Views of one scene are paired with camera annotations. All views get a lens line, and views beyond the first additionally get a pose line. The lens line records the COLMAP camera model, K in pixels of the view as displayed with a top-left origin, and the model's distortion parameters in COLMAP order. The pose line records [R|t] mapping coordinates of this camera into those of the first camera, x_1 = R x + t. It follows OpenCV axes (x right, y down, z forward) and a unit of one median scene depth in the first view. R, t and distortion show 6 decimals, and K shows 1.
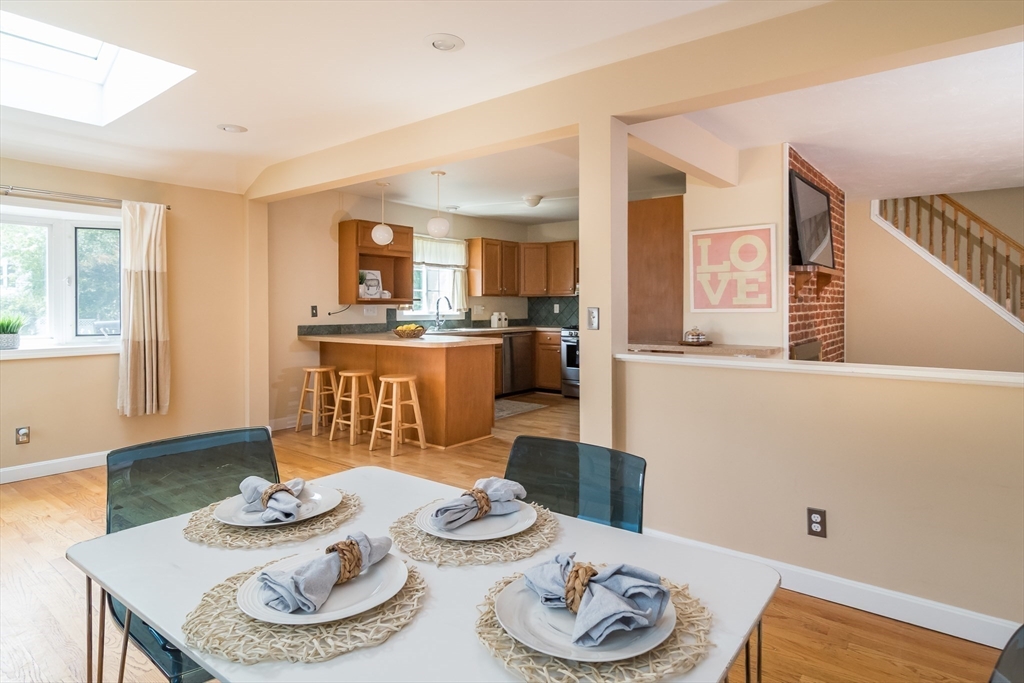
lens RADIAL K [[568.4, 0, 517.7], [0, 568.4, 304.2], [0, 0, 1]] dist [-0.006976, -0.000114]
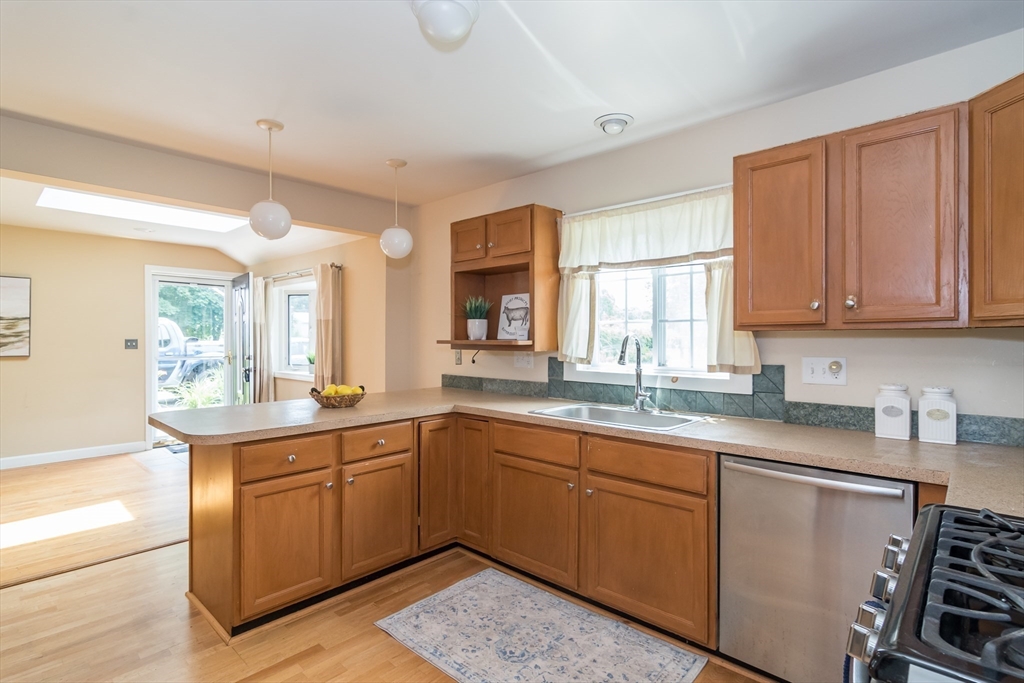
lens RADIAL K [[506.5, 0, 512.0], [0, 506.5, 338.1], [0, 0, 1]] dist [0.010846, 0.001083]
pose [[-0.095956, 0.000798, -0.995385, 0.275341], [0.005187, 0.999987, 0.000302, -0.011647], [0.995372, -0.005134, -0.095959, 0.988309]]
